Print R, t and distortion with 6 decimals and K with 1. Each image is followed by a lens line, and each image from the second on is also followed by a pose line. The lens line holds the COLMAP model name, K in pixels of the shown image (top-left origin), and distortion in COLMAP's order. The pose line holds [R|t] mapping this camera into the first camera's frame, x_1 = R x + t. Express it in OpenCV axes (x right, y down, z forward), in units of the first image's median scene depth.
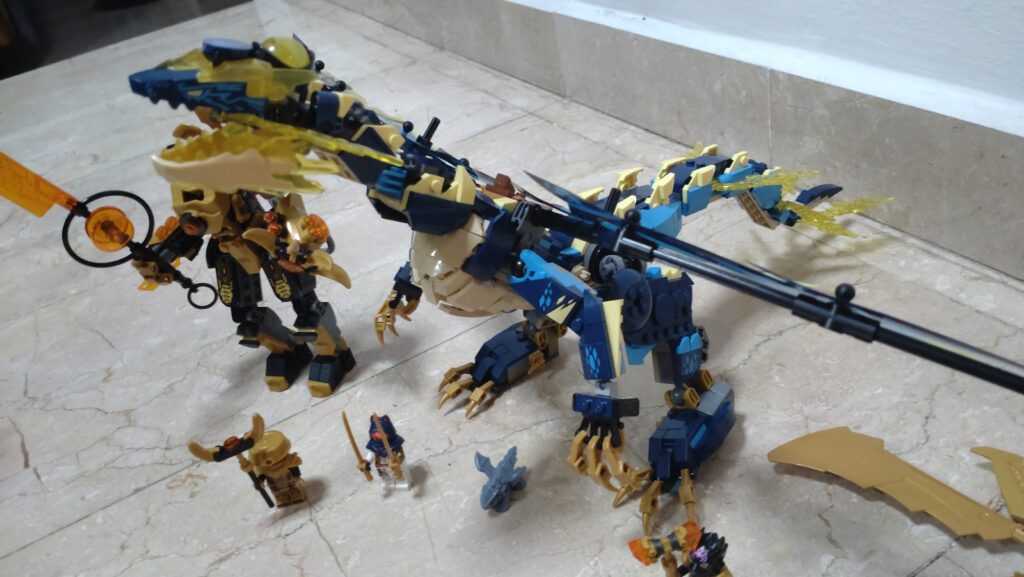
lens RADIAL K [[840.4, 0, 513.4], [0, 840.4, 288.6], [0, 0, 1]] dist [0.070088, -0.165118]
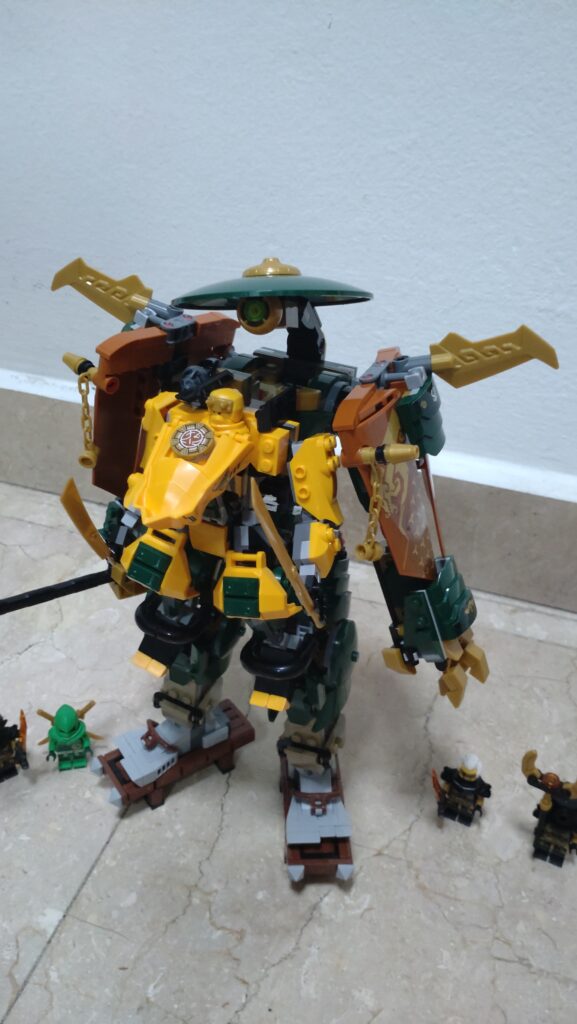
lens RADIAL K [[849.6, 0, 289.2], [0, 849.6, 511.1], [0, 0, 1]] dist [0.050018, -0.137301]
pose [[0.716503, -0.165313, 0.677713, -0.464695], [0.206100, 0.978311, 0.020740, -0.233962], [-0.666443, 0.124817, 0.735034, 0.293457]]
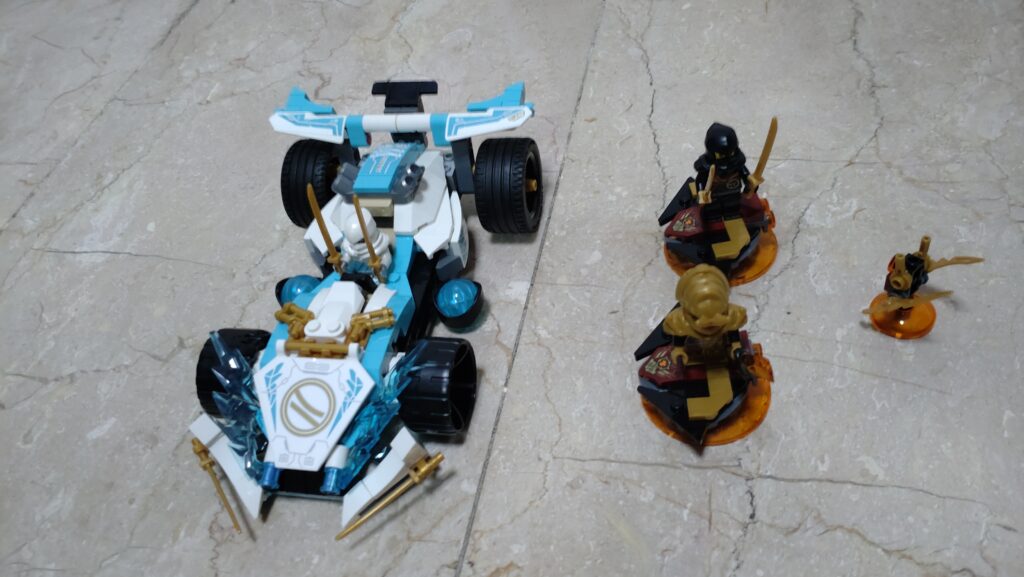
lens RADIAL K [[840.4, 0, 513.4], [0, 840.4, 288.6], [0, 0, 1]] dist [0.070088, -0.165118]
pose [[0.675882, -0.473967, 0.564393, -0.556950], [0.420809, 0.876865, 0.232440, -0.068588], [-0.605065, 0.080399, 0.792106, 0.494125]]
